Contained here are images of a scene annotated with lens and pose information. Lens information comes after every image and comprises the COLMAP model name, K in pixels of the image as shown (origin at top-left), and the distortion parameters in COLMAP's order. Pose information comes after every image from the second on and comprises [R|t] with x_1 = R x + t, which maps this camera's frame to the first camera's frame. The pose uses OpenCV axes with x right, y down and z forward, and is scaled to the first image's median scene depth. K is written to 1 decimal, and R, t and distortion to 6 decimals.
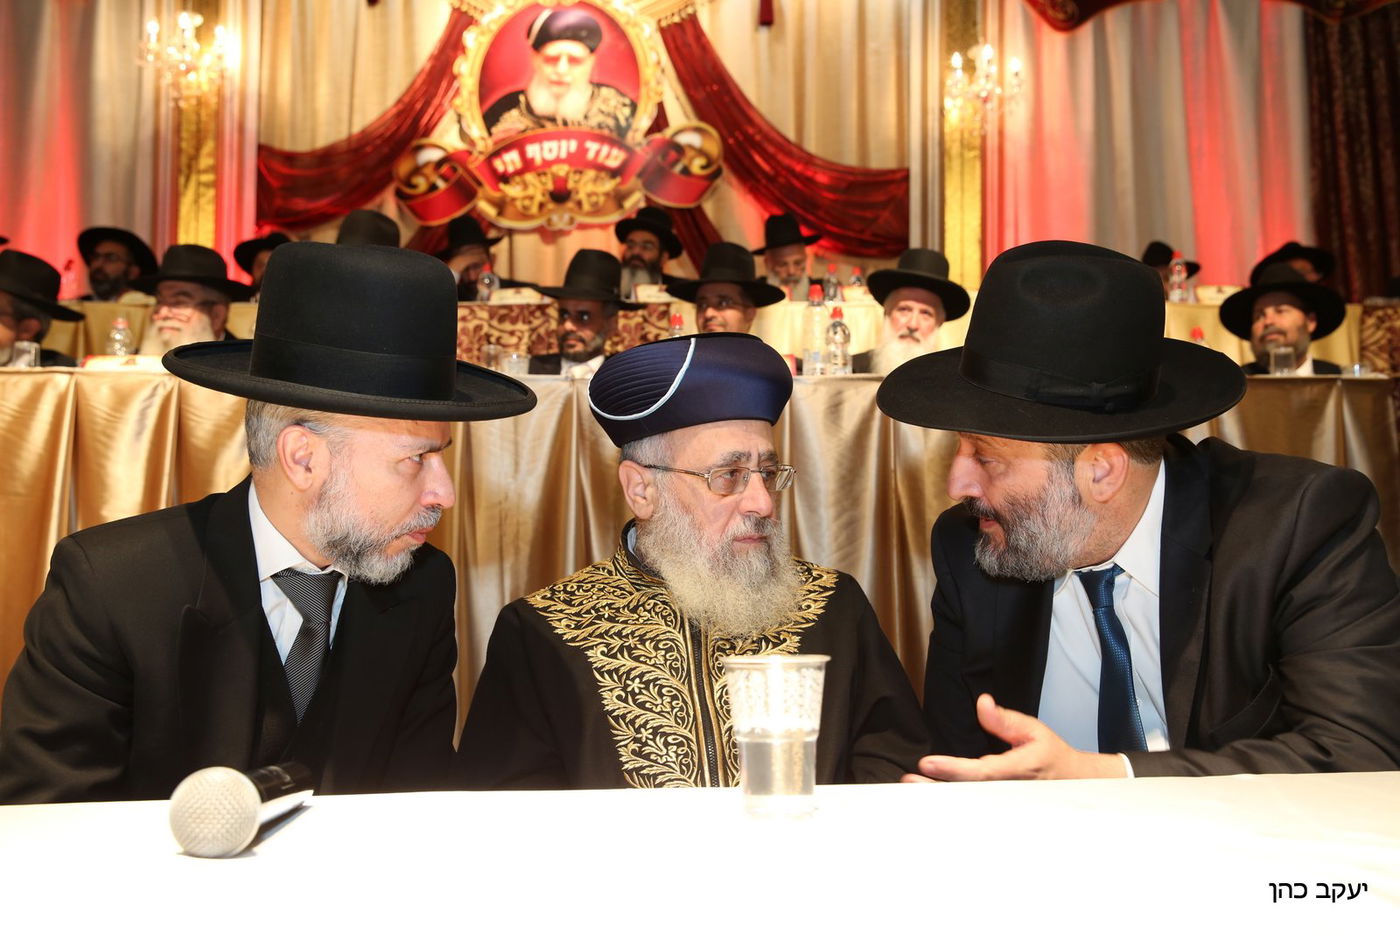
lens RADIAL K [[1292.4, 0, 699.9], [0, 1292.4, 494.7], [0, 0, 1]] dist [-0.049747, 0.011774]
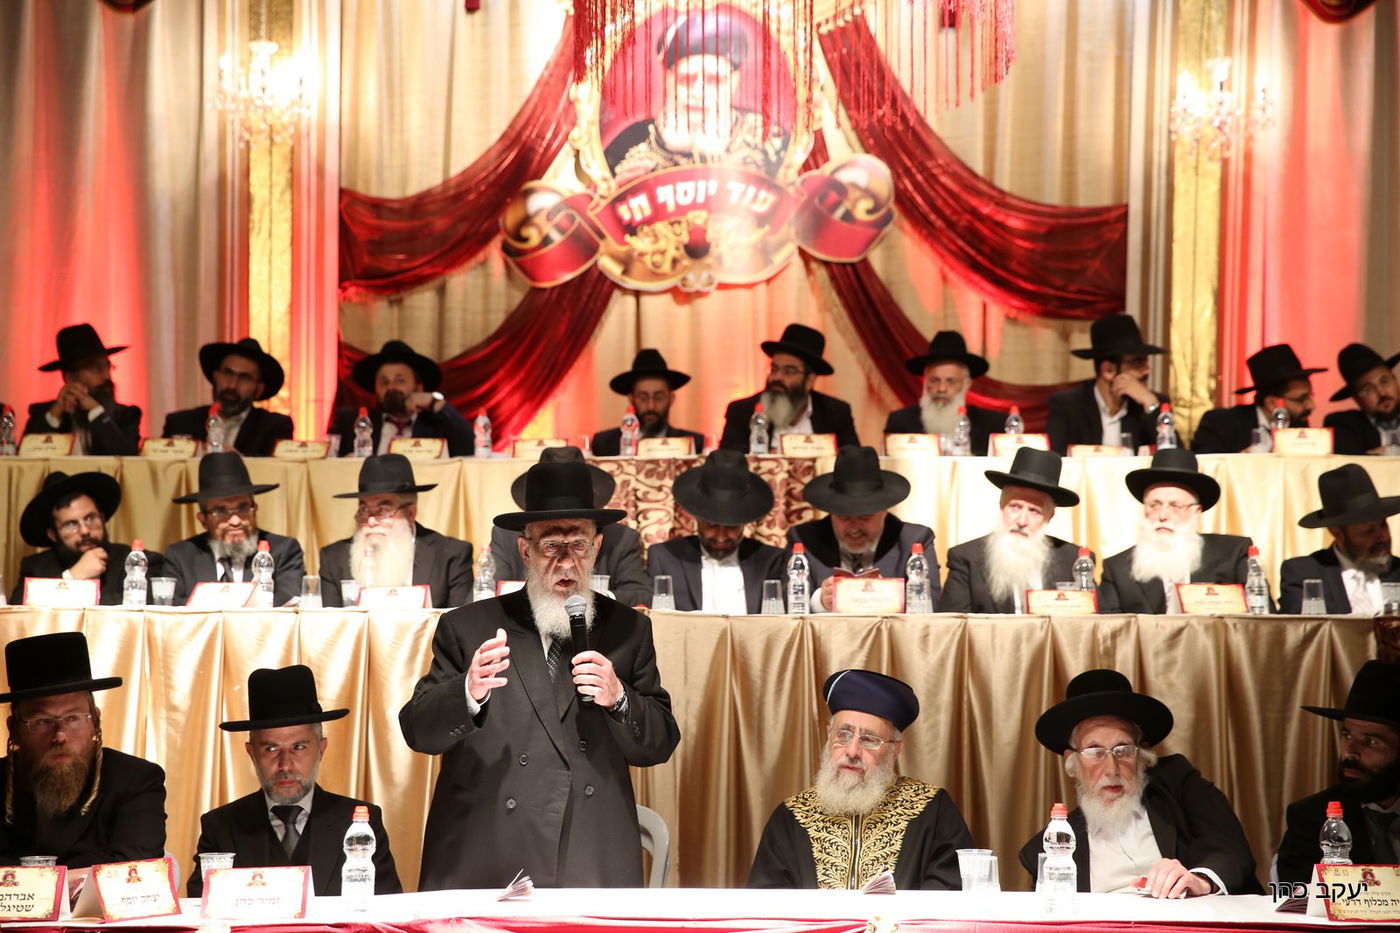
lens RADIAL K [[2863.0, 0, 665.4], [0, 2863.0, 465.5], [0, 0, 1]] dist [0.204638, 0.446082]
pose [[0.994765, 0.007641, -0.101905, 0.061528], [-0.005768, 0.999809, 0.018665, -0.125781], [0.102028, -0.017980, 0.994619, -0.851511]]
